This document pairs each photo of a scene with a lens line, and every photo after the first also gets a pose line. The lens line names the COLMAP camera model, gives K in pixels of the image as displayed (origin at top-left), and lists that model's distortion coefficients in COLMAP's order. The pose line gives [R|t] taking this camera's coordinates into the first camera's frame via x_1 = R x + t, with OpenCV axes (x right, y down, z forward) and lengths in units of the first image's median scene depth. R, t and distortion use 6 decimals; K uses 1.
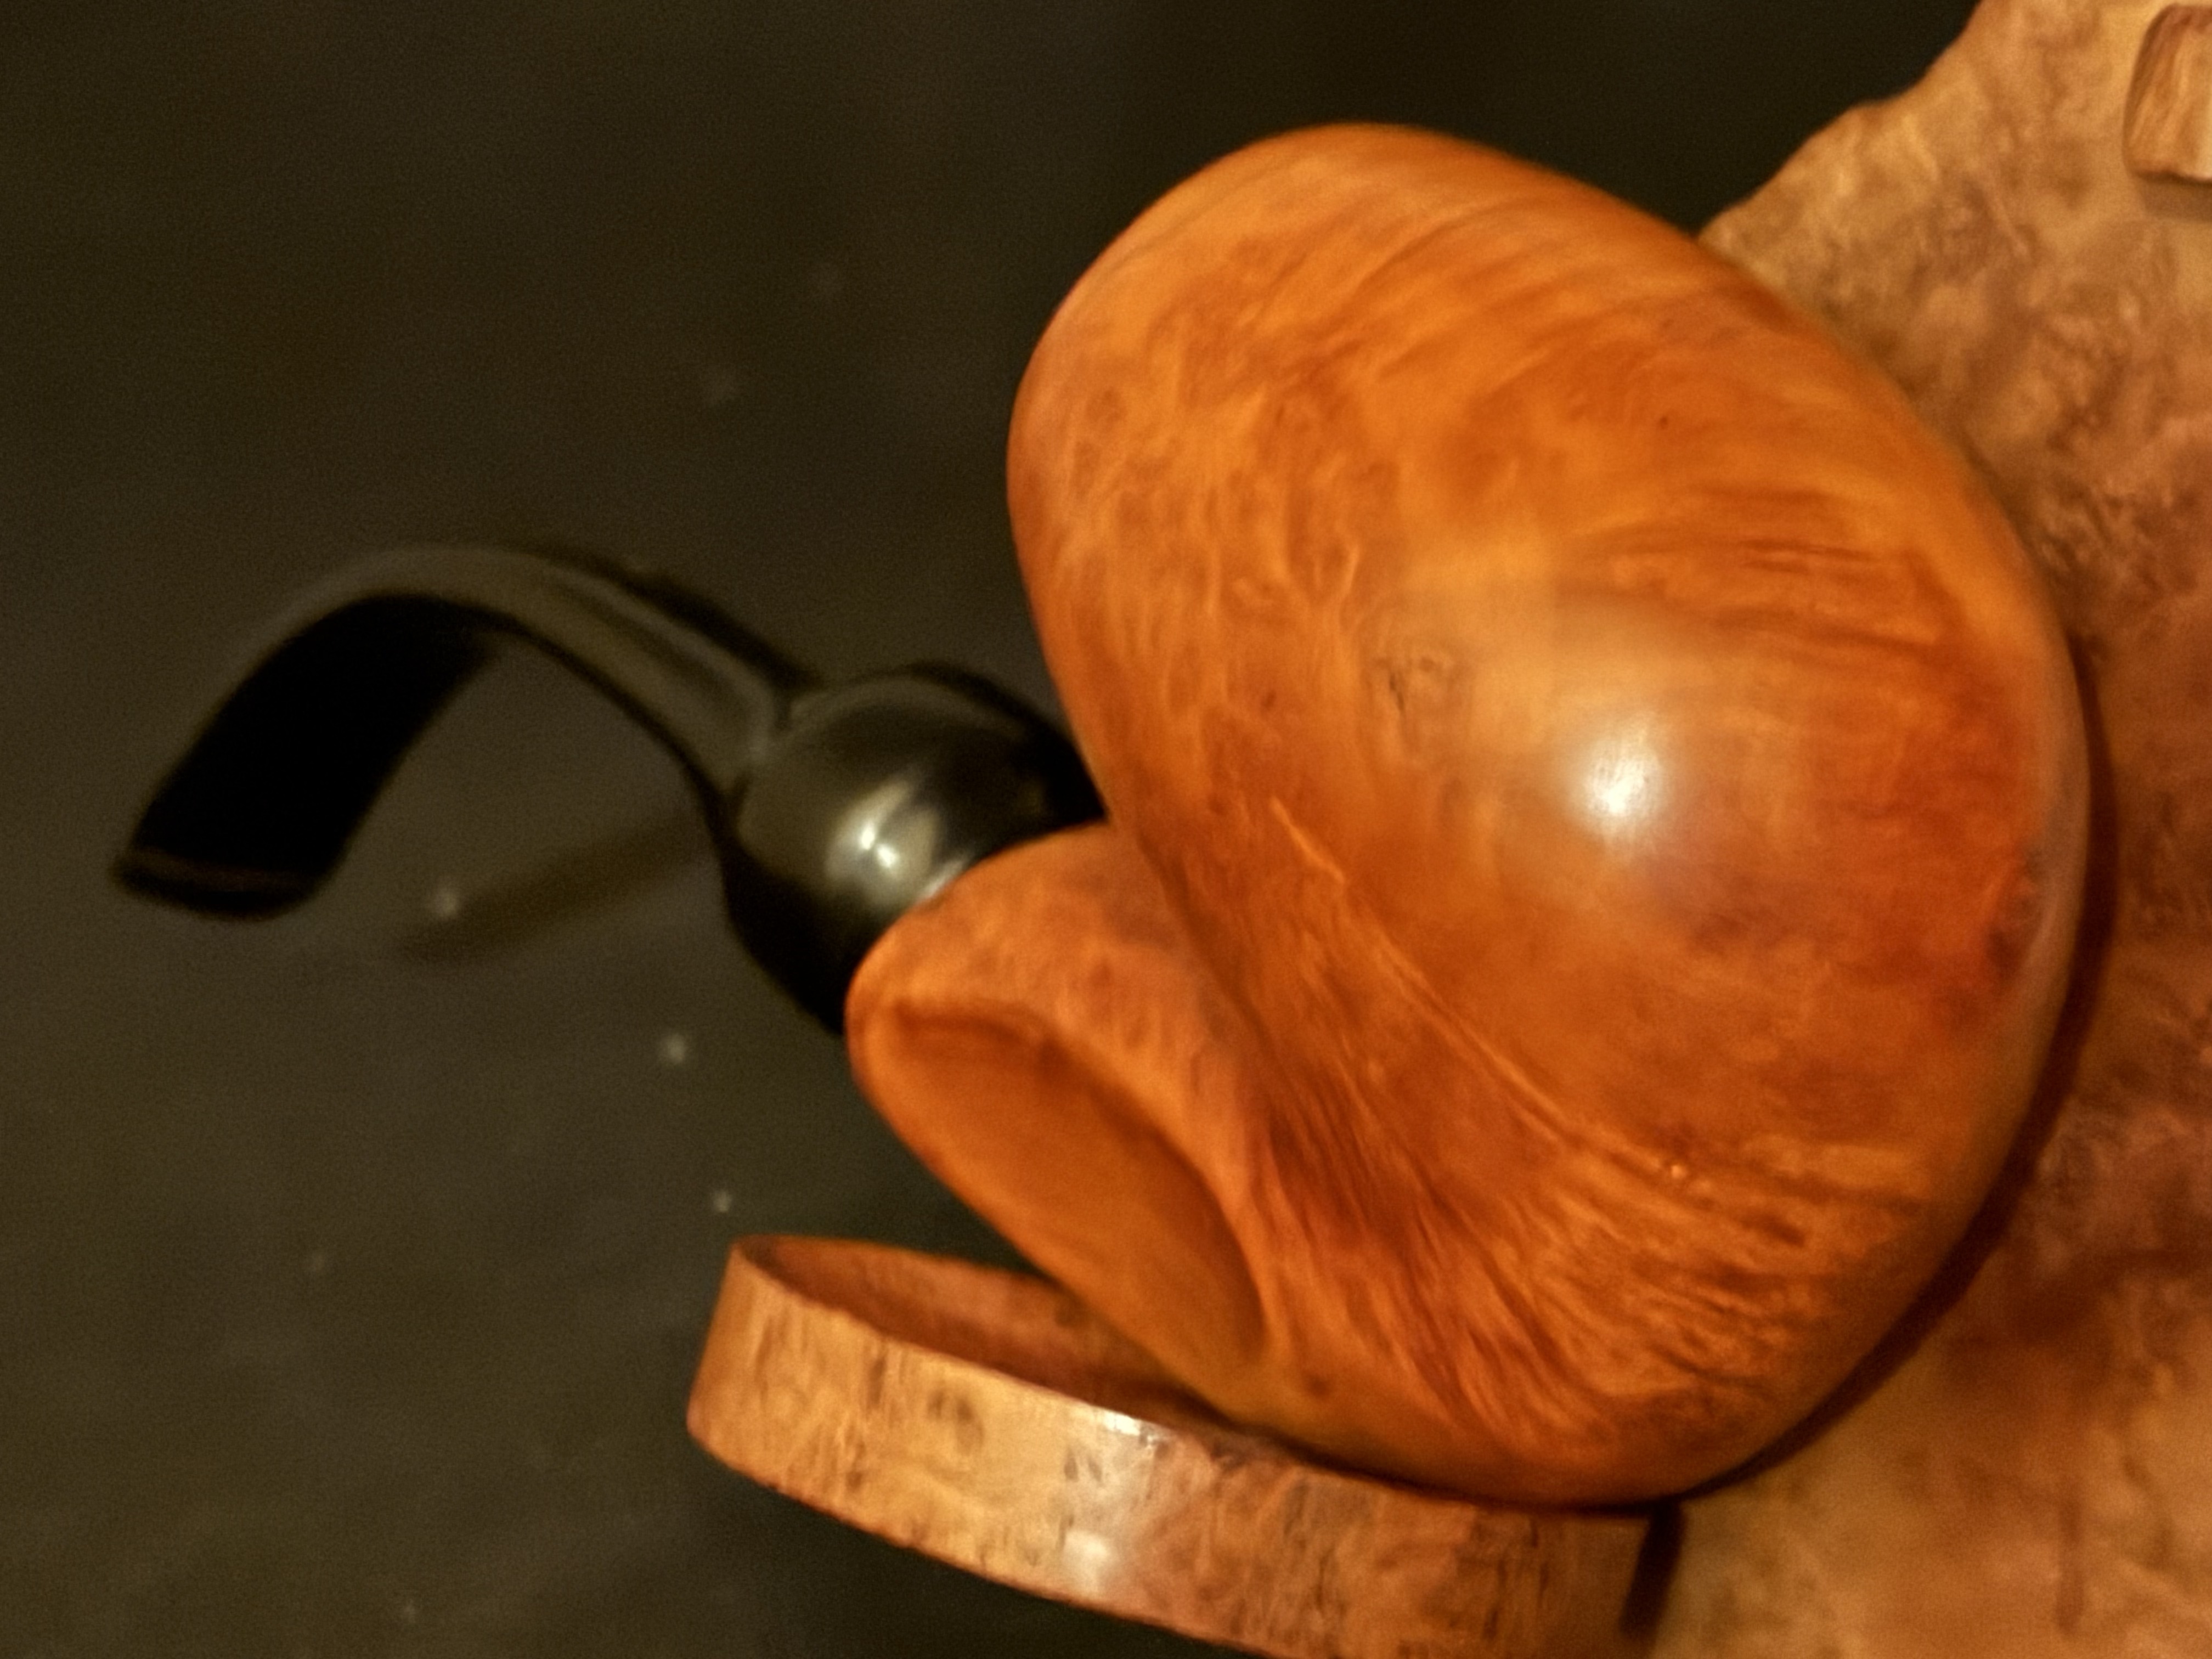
lens RADIAL K [[6148.1, 0, 1086.9], [0, 6148.1, 811.6], [0, 0, 1]] dist [0.166110, 0.000000]
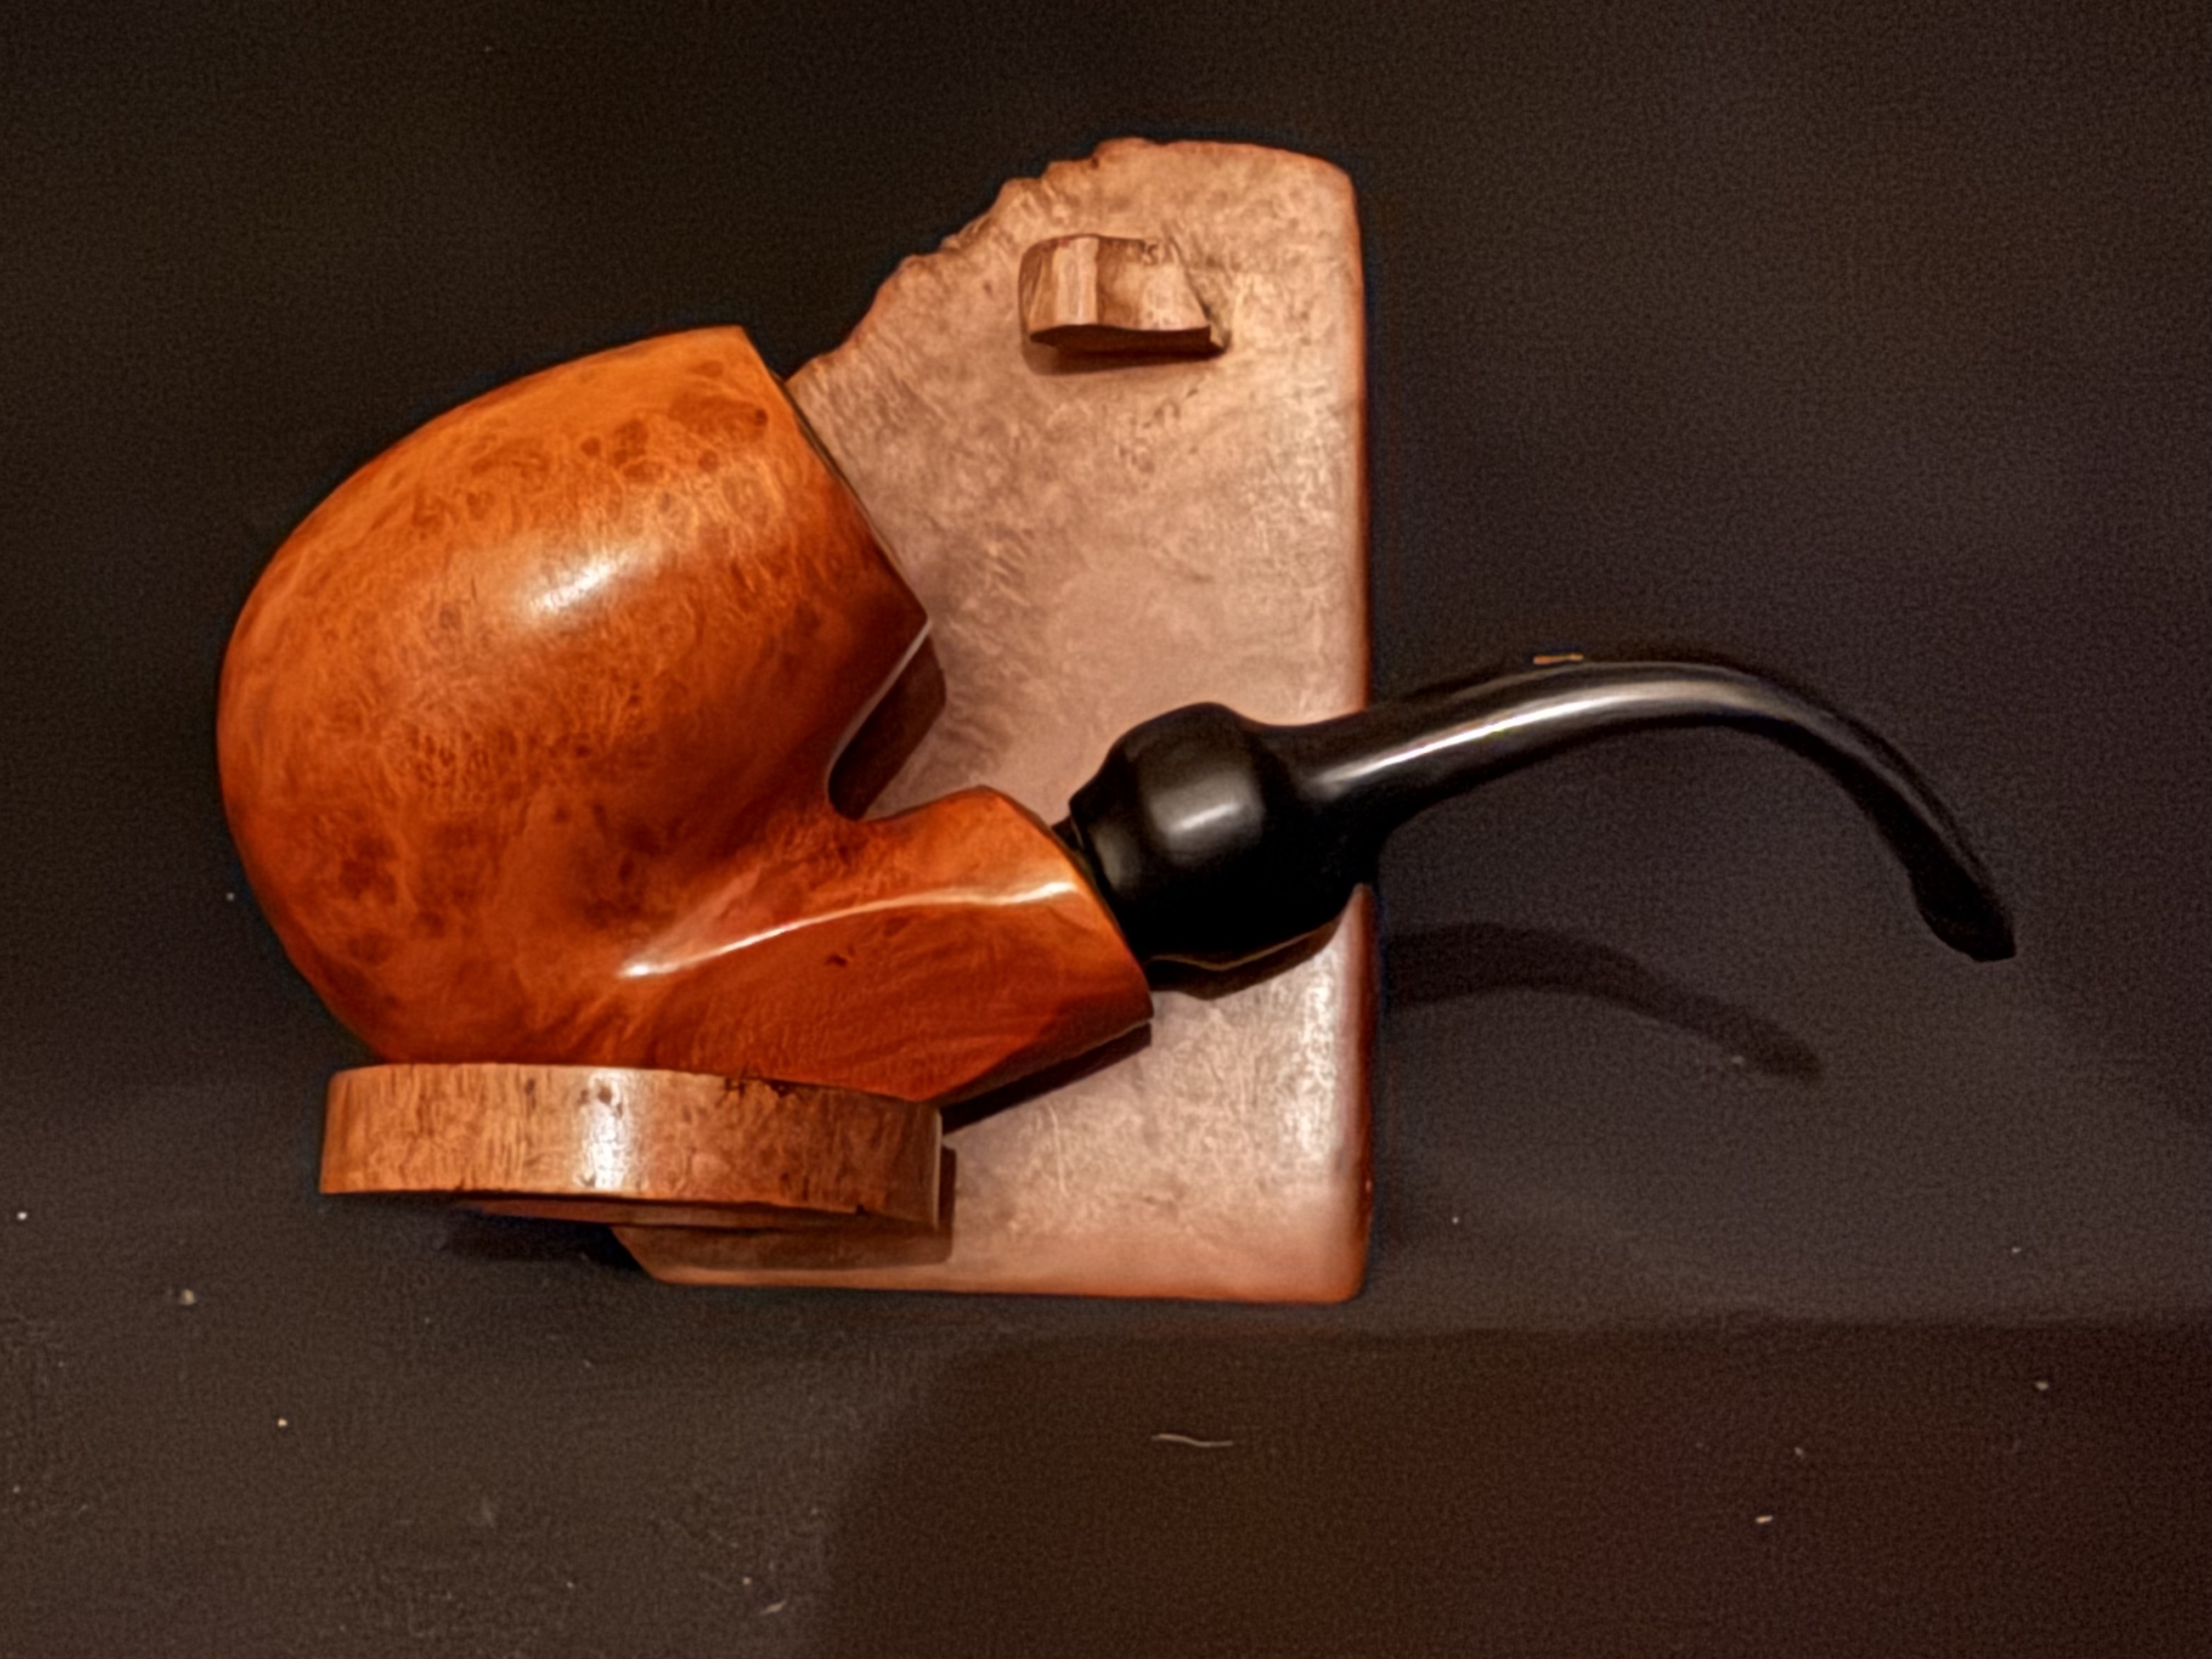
lens RADIAL K [[2508.5, 0, 959.9], [0, 2508.5, 828.9], [0, 0, 1]] dist [-0.001179, 0.000000]
pose [[0.864893, -0.117971, 0.487897, -0.217060], [0.194334, 0.974886, -0.108773, 0.109494], [-0.462812, 0.188892, 0.866097, 0.393521]]
